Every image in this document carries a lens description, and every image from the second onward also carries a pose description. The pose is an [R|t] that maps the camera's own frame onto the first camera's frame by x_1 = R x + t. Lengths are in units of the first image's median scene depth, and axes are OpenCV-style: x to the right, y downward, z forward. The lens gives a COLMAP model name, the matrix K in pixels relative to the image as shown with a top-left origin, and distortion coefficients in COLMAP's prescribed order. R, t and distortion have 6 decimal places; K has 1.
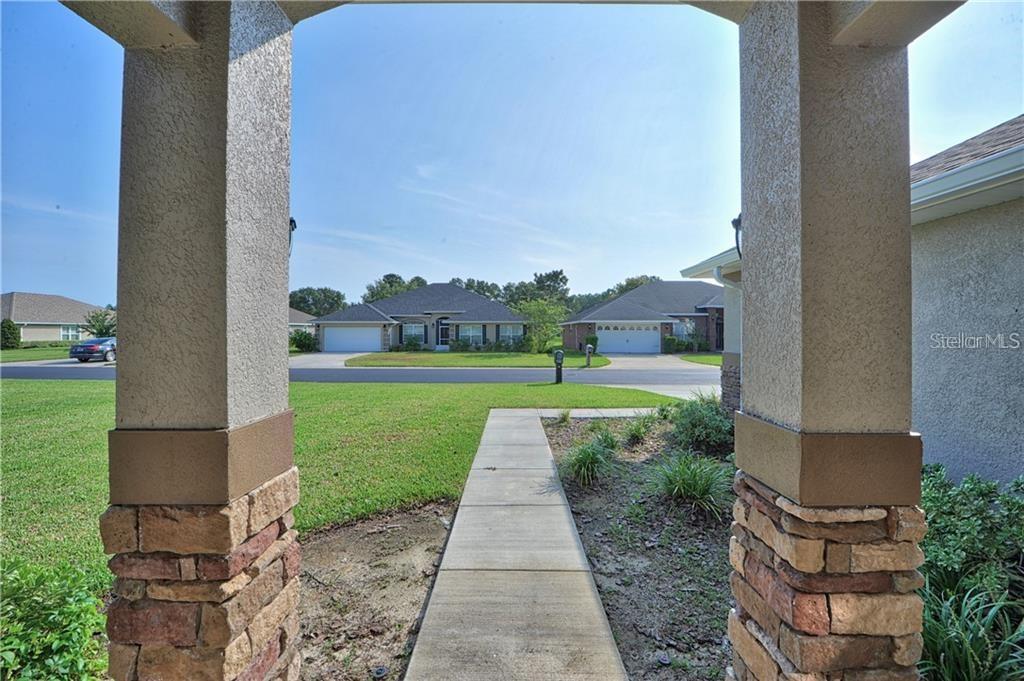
lens RADIAL K [[409.6, 0, 512.5], [0, 409.6, 333.7], [0, 0, 1]] dist [-0.000233, -0.000014]
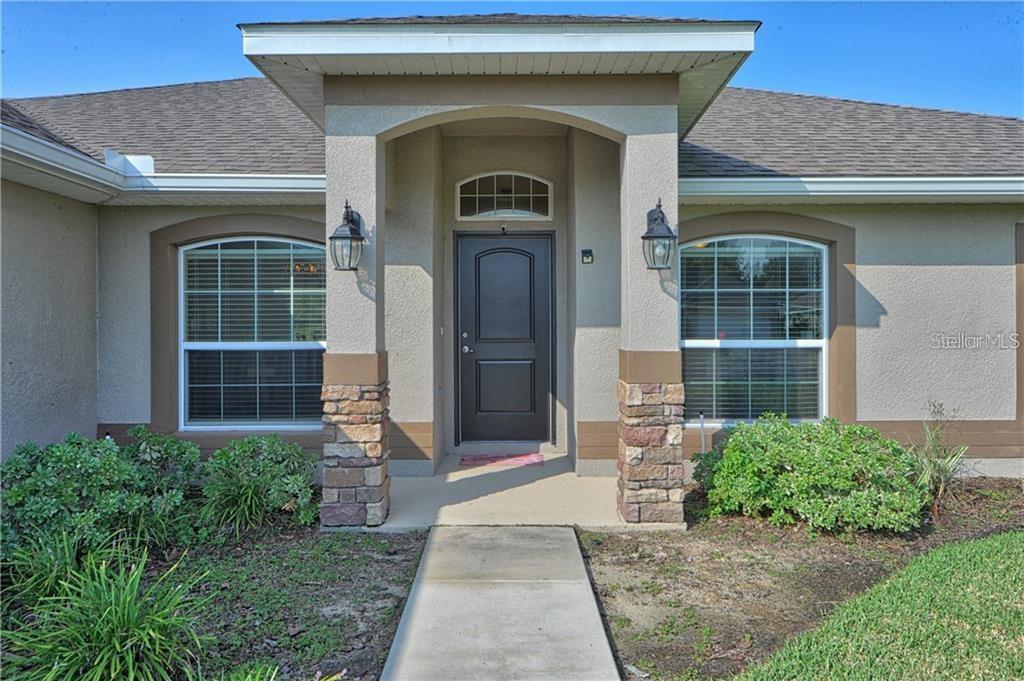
lens RADIAL K [[706.8, 0, 512.4], [0, 706.8, 338.7], [0, 0, 1]] dist [-0.040190, -0.000773]
pose [[-0.999956, 0.005697, -0.007387, -0.009090], [0.005541, 0.999766, 0.020920, 0.034713], [0.007504, 0.020878, -0.999754, 2.361459]]
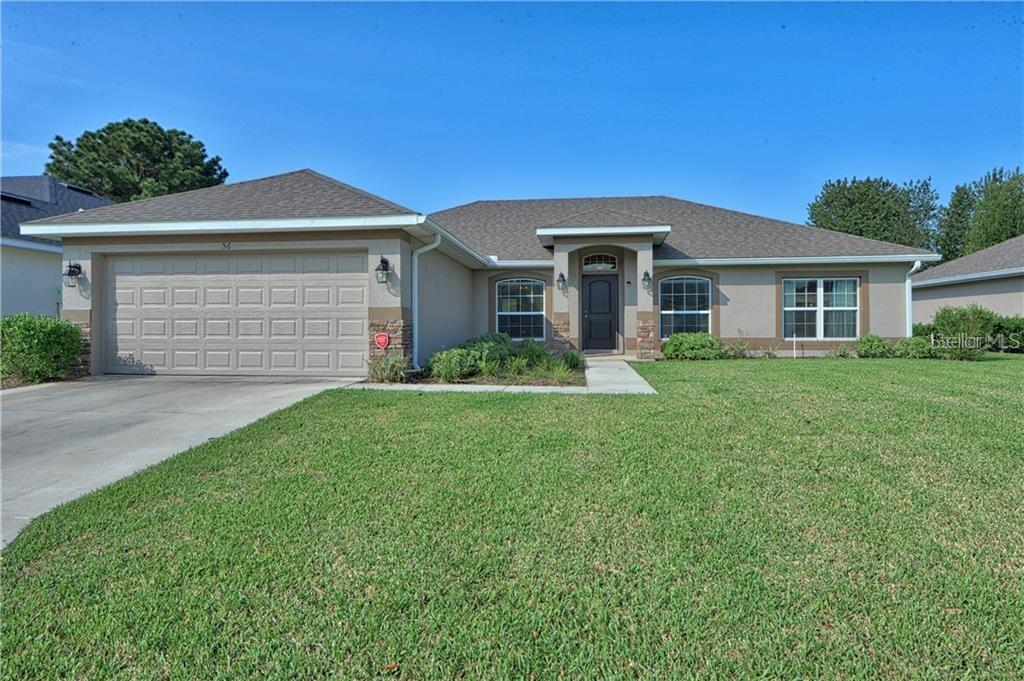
lens RADIAL K [[619.0, 0, 510.1], [0, 619.0, 334.1], [0, 0, 1]] dist [0.000949, 0.000090]
pose [[-0.994073, 0.005722, 0.108561, 0.165557], [0.007086, 0.999901, 0.012182, 0.177072], [-0.108481, 0.012879, -0.994015, 5.181377]]
